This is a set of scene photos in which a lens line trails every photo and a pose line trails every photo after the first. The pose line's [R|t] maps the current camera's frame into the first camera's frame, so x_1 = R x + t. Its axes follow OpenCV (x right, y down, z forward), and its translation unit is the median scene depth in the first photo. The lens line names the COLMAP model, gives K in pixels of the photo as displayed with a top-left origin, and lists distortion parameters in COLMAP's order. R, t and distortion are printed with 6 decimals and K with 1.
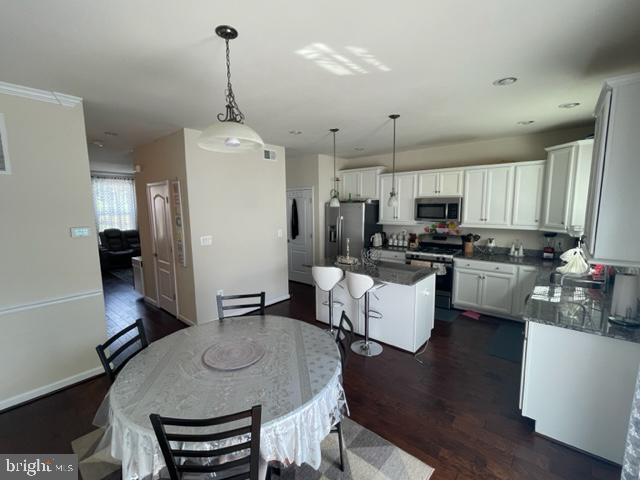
lens RADIAL K [[282.3, 0, 322.9], [0, 282.3, 243.6], [0, 0, 1]] dist [-0.010044, -0.000270]
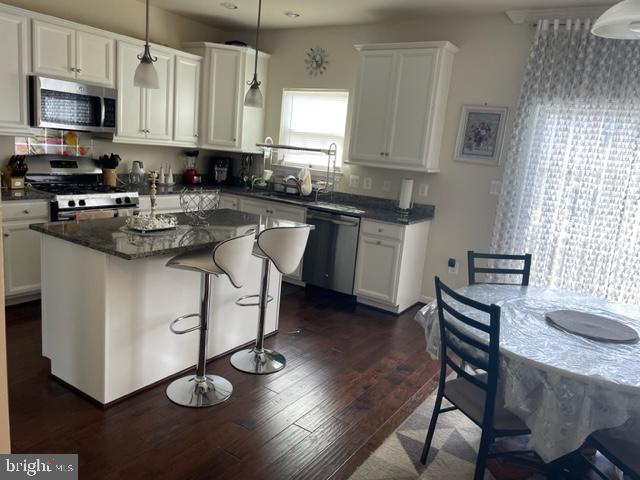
lens RADIAL K [[491.6, 0, 317.6], [0, 491.6, 242.5], [0, 0, 1]] dist [0.034259, -0.014761]
pose [[-0.097634, -0.195763, 0.975779, -0.599630], [0.040009, 0.978898, 0.200392, -0.046202], [-0.994418, 0.058605, -0.087741, 0.721333]]
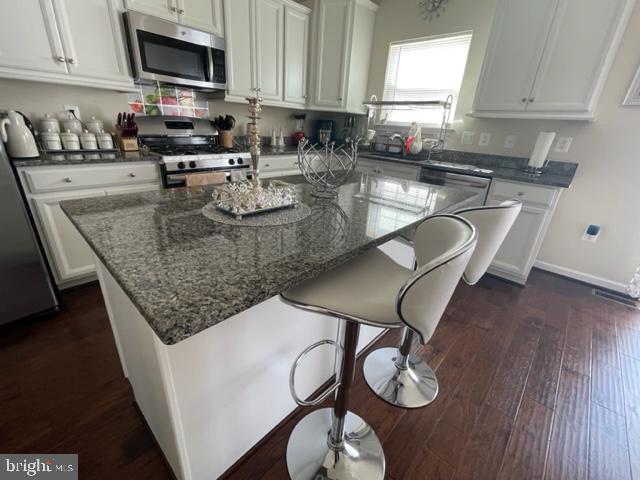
lens RADIAL K [[282.3, 0, 315.2], [0, 282.3, 241.0], [0, 0, 1]] dist [-0.010044, -0.000270]
pose [[0.070239, -0.375050, 0.924340, -0.131802], [0.072259, 0.926107, 0.370276, 0.005636], [-0.994910, 0.040784, 0.092149, 0.818735]]
